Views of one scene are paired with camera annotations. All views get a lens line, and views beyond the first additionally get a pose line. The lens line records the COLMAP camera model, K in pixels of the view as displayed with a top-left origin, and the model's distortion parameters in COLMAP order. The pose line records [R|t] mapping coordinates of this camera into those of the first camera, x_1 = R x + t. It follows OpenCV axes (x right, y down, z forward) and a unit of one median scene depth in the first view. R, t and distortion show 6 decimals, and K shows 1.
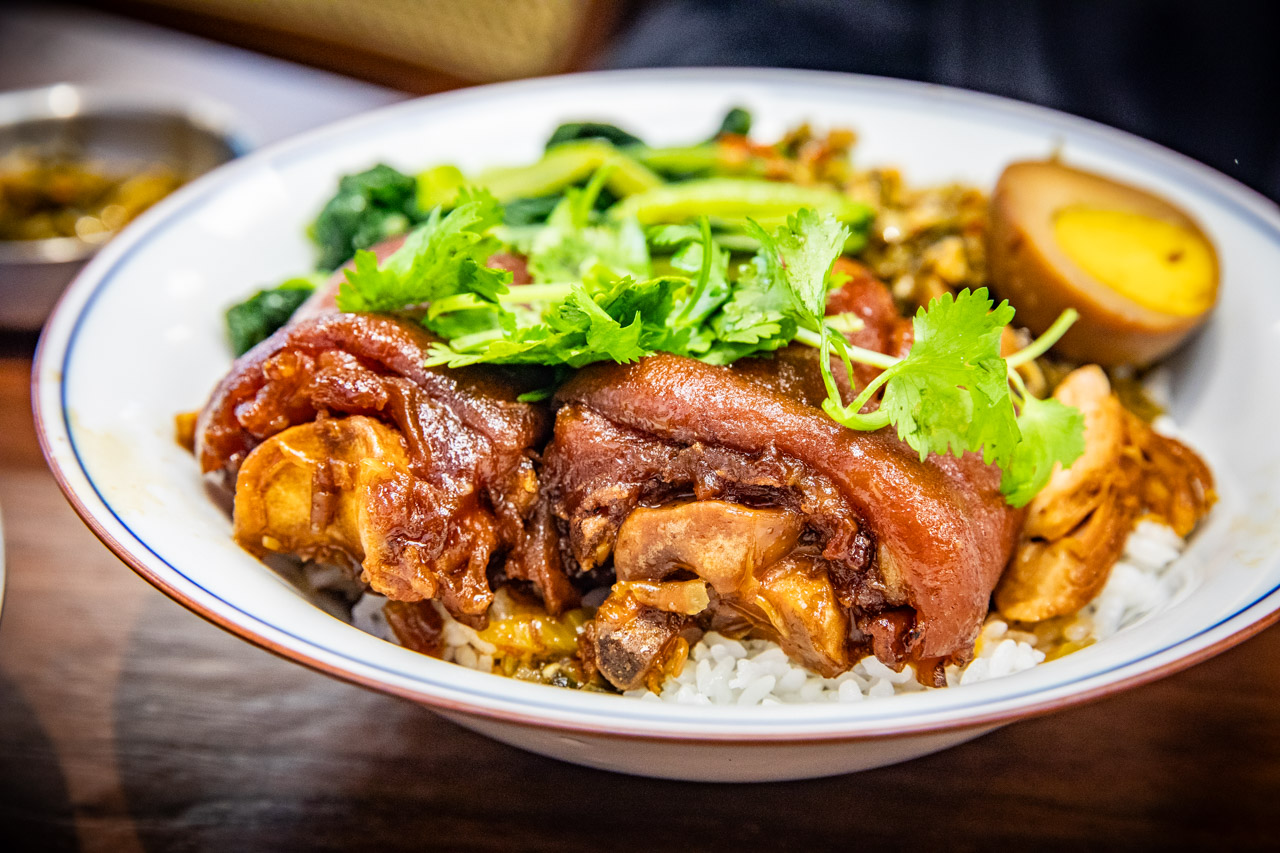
lens RADIAL K [[1996.4, 0, 638.5], [0, 1996.4, 428.0], [0, 0, 1]] dist [-0.023596, 0.000000]
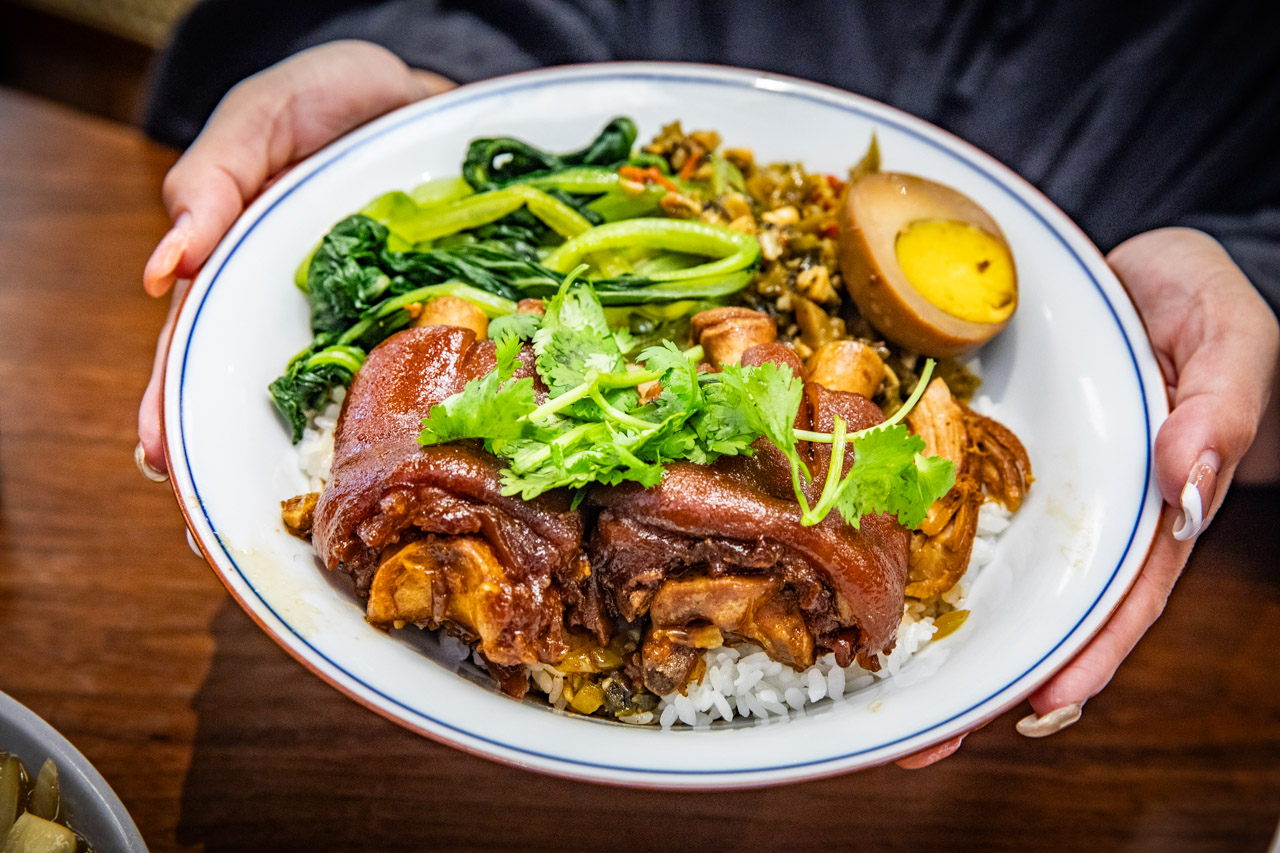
lens RADIAL K [[1996.4, 0, 641.2], [0, 1996.4, 425.7], [0, 0, 1]] dist [-0.023596, 0.000000]
pose [[0.979980, -0.118929, 0.159672, -0.231552], [0.076140, 0.964890, 0.251378, -0.425090], [-0.183961, -0.234188, 0.954628, -0.334612]]
